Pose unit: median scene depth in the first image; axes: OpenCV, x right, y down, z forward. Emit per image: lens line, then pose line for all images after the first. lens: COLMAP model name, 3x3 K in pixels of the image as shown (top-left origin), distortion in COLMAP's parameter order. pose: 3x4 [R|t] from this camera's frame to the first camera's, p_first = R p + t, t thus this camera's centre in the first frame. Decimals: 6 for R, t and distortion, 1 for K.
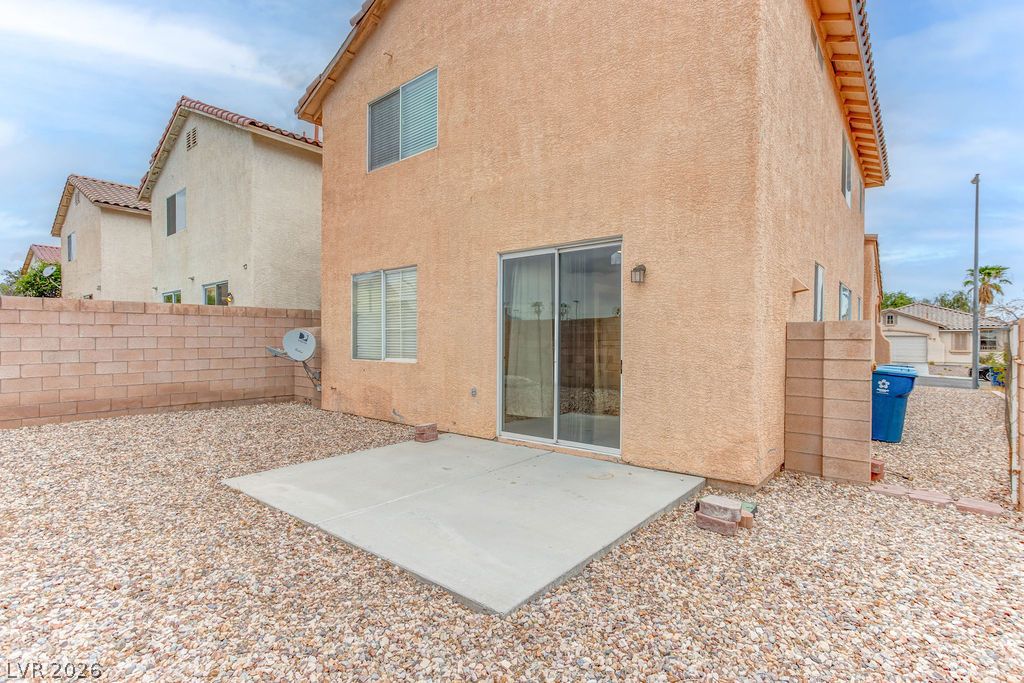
lens RADIAL K [[495.7, 0, 510.6], [0, 495.7, 344.3], [0, 0, 1]] dist [-0.044045, 0.021301]
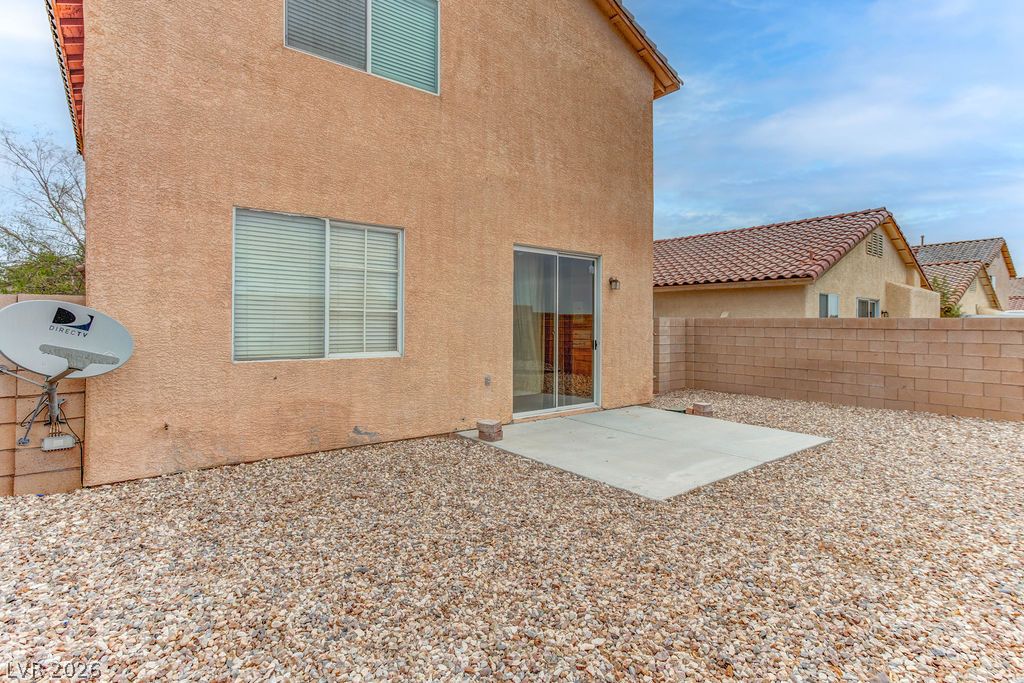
lens RADIAL K [[495.7, 0, 511.1], [0, 495.7, 334.7], [0, 0, 1]] dist [-0.044045, 0.021301]
pose [[0.208988, -0.008592, 0.977880, -1.004536], [0.013732, 0.999889, 0.005851, 0.002589], [-0.977822, 0.012205, 0.209083, 0.754293]]
